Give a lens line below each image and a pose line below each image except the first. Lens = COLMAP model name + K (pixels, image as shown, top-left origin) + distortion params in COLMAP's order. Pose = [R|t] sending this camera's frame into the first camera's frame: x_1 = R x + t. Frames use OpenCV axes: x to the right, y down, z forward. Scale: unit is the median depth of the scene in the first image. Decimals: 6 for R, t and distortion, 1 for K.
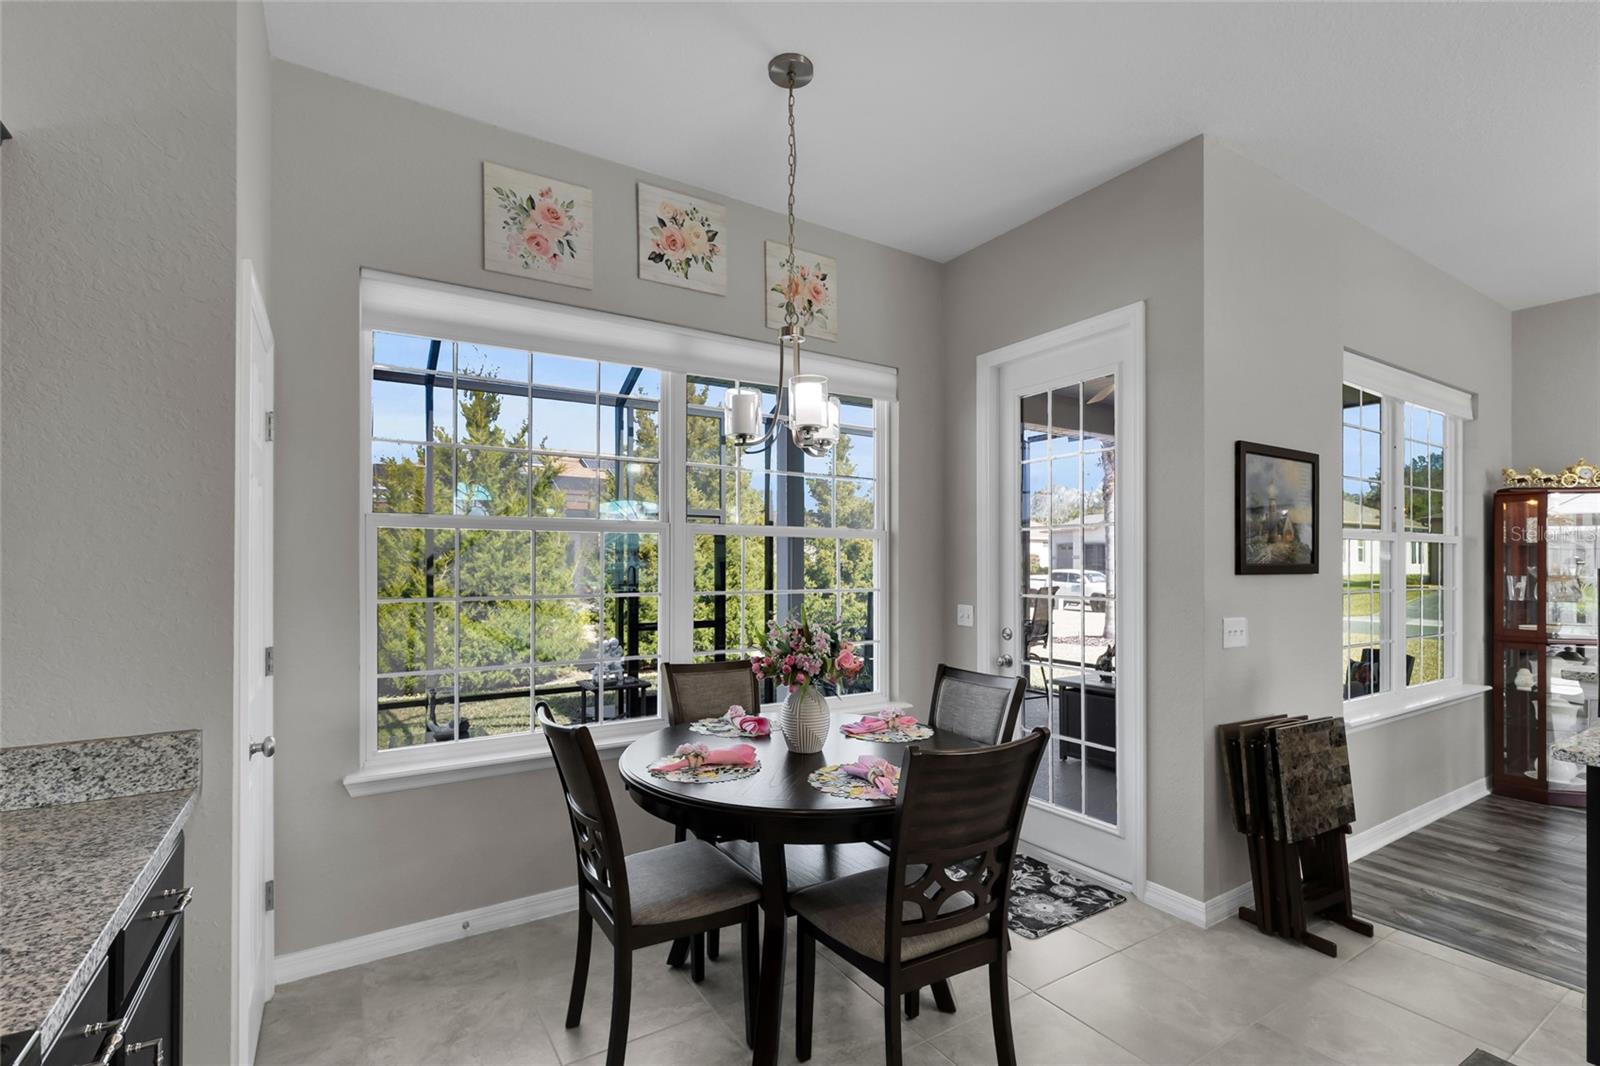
lens RADIAL K [[719.1, 0, 800.1], [0, 719.1, 558.9], [0, 0, 1]] dist [0.006953, -0.000215]
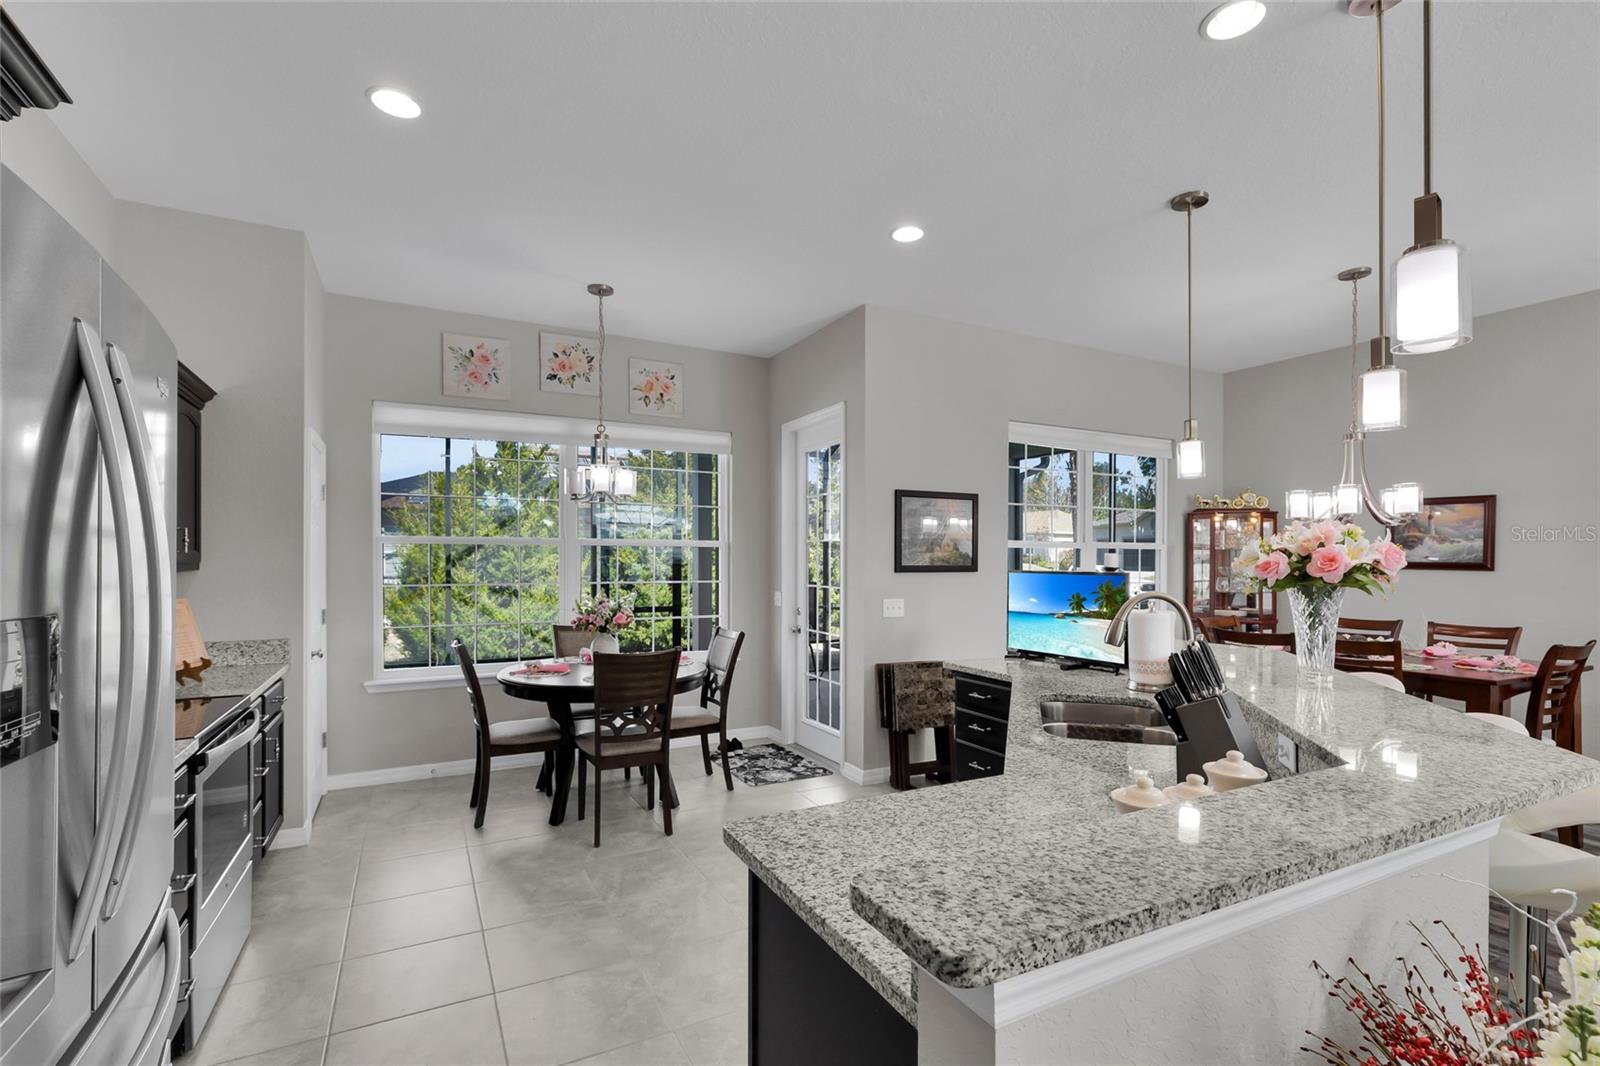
lens RADIAL K [[719.1, 0, 800.1], [0, 719.1, 558.9], [0, 0, 1]] dist [0.006953, -0.000215]
pose [[0.997041, 0.002286, -0.076843, 0.493917], [-0.001695, 0.999968, 0.007761, -0.019699], [0.076858, -0.007608, 0.997013, -0.595482]]
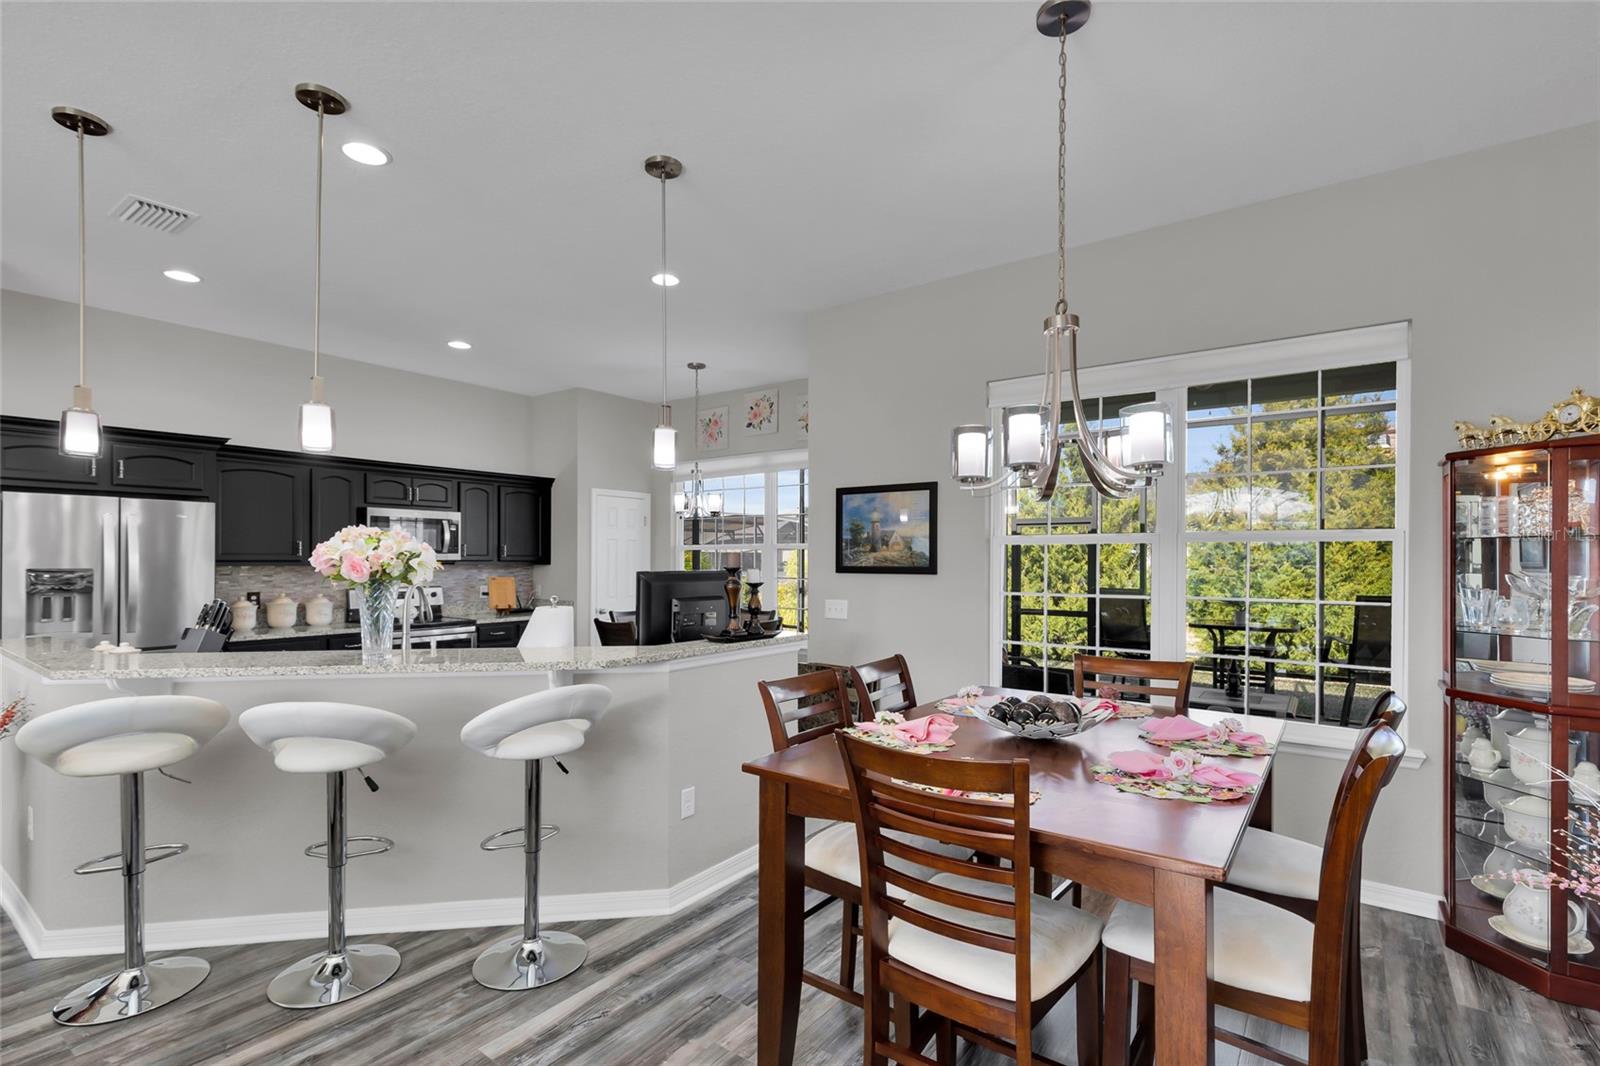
lens RADIAL K [[738.0, 0, 803.0], [0, 738.0, 556.3], [0, 0, 1]] dist [0.004184, -0.000016]
pose [[0.369723, -0.003079, -0.929137, 1.986453], [0.000964, 0.999995, -0.002930, -0.009478], [0.929141, 0.000188, 0.369725, 0.318926]]
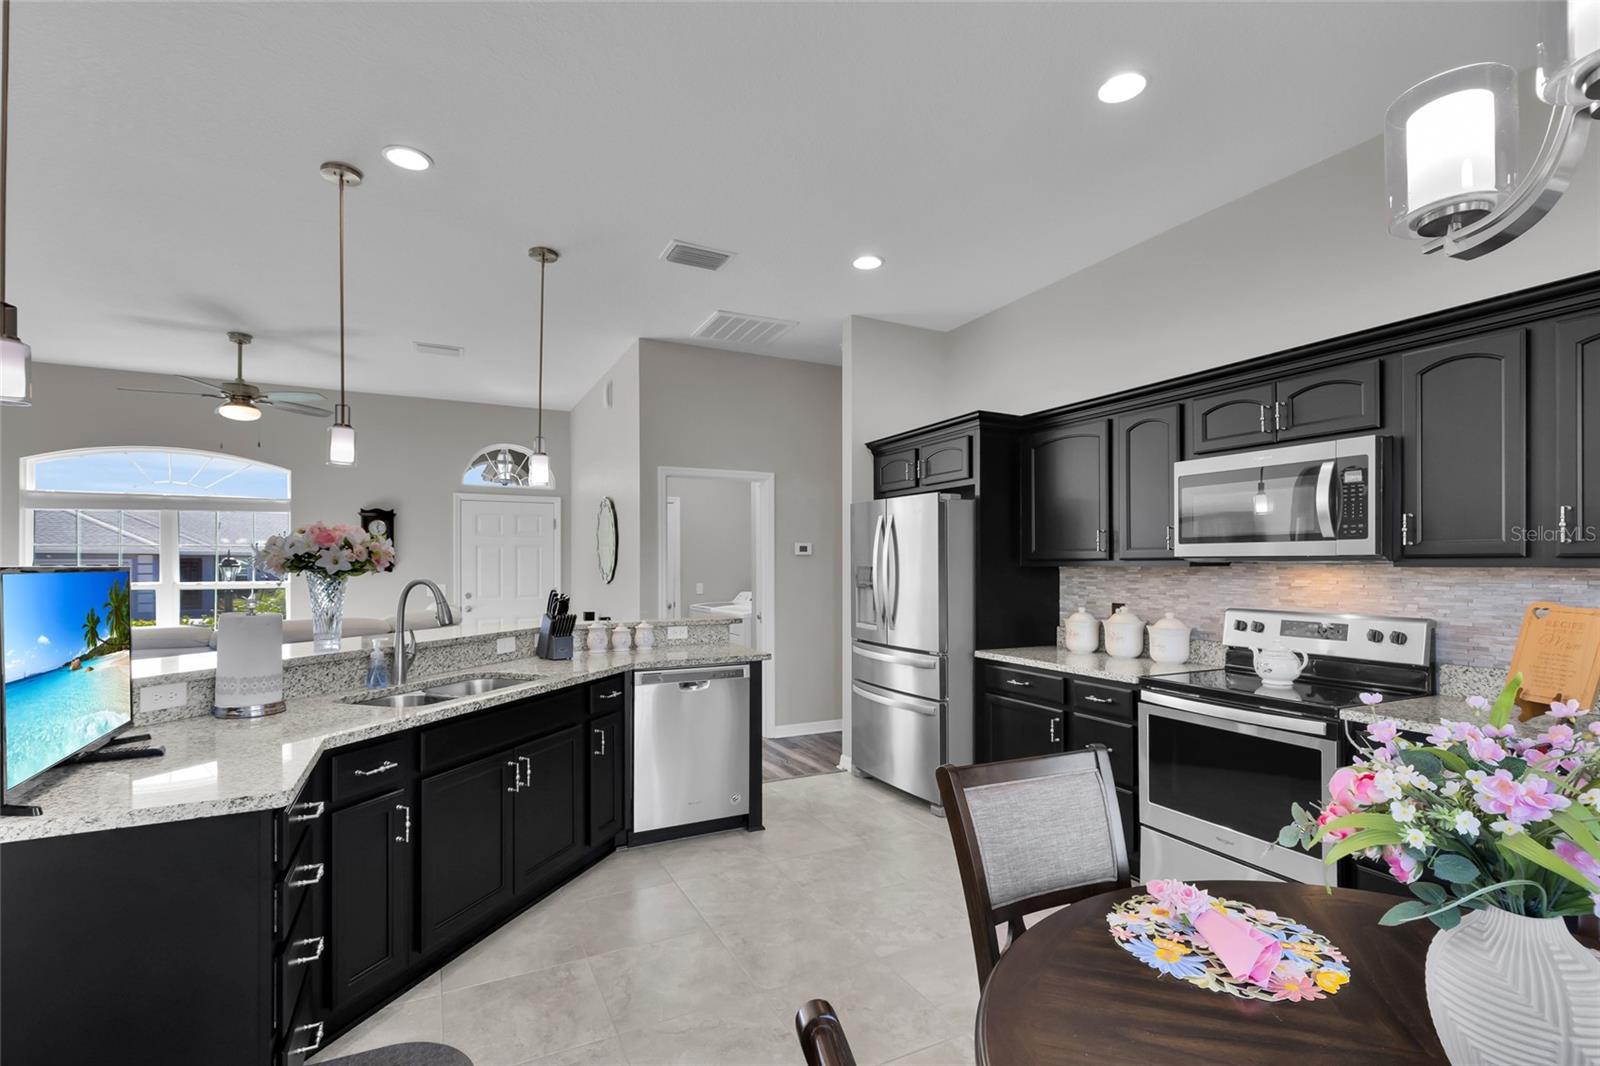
lens RADIAL K [[719.1, 0, 800.1], [0, 719.1, 558.9], [0, 0, 1]] dist [0.006953, -0.000215]
pose [[-0.997357, -0.001306, 0.072652, 0.264933], [-0.002201, 0.999923, -0.012244, 0.010787], [-0.072630, -0.012372, -0.997282, 1.062363]]
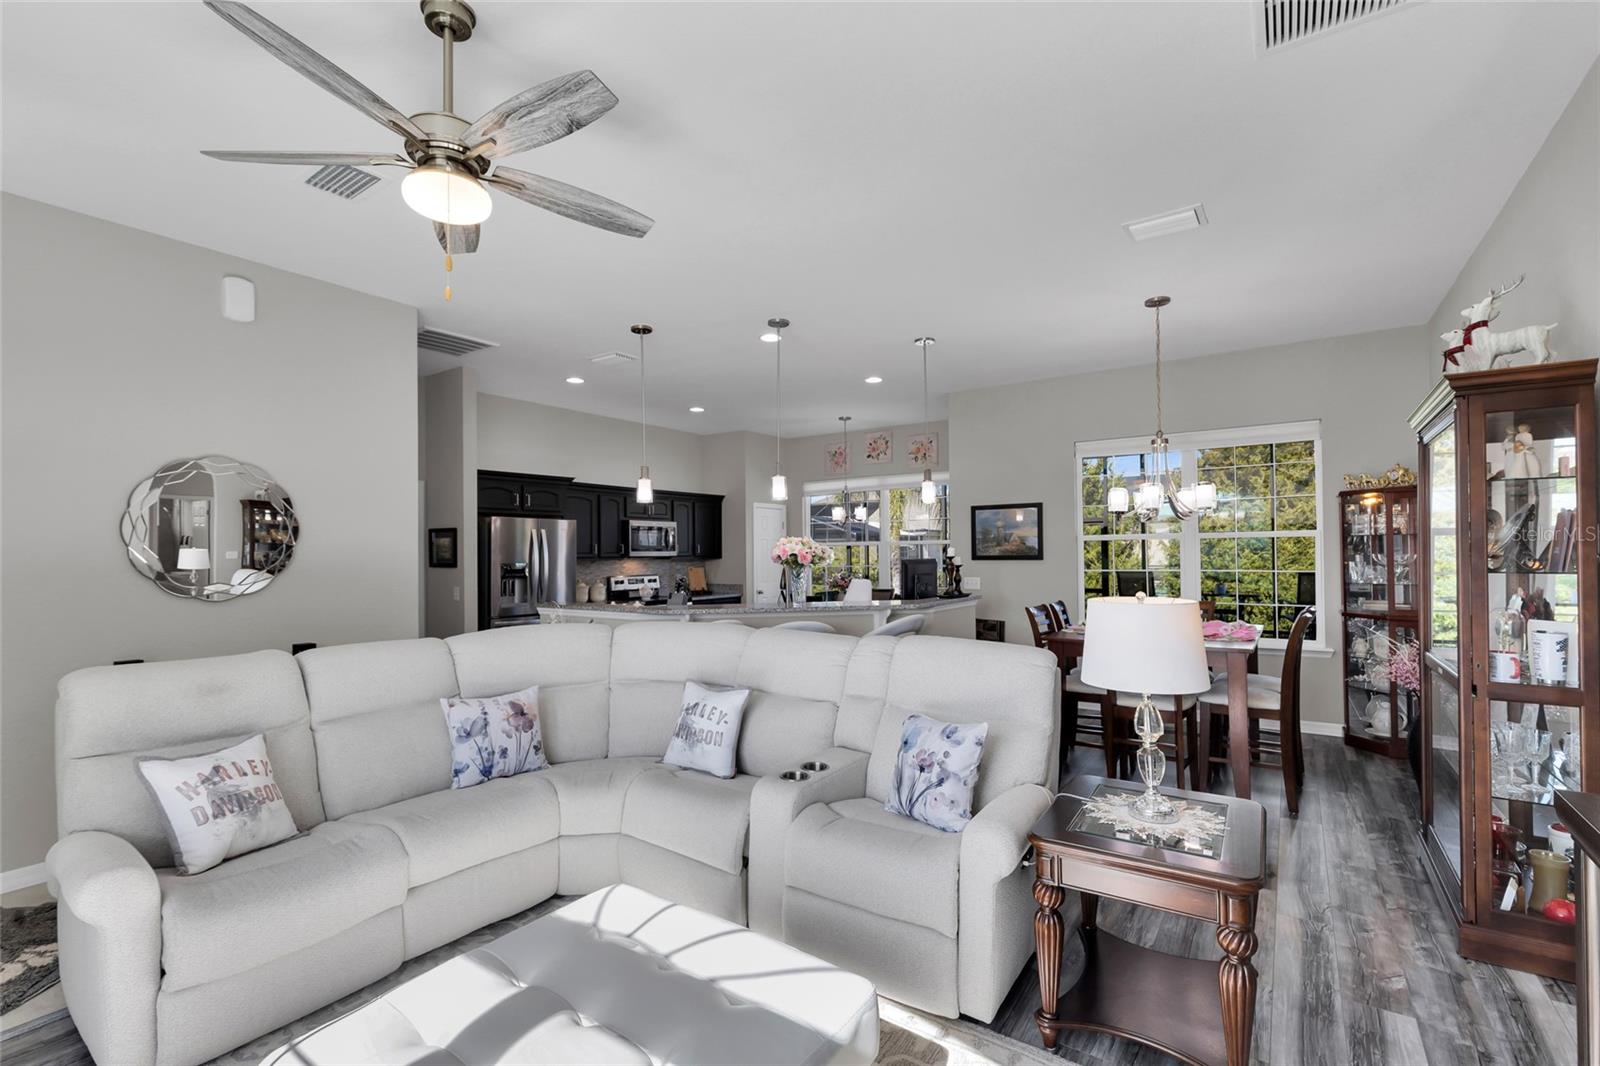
lens RADIAL K [[710.9, 0, 798.2], [0, 710.9, 541.5], [0, 0, 1]] dist [0.001451, -0.000001]
pose [[0.393433, -0.020452, -0.919126, 2.491687], [0.014614, 0.999765, -0.015990, -0.010733], [0.919237, -0.007141, 0.393640, -0.480215]]
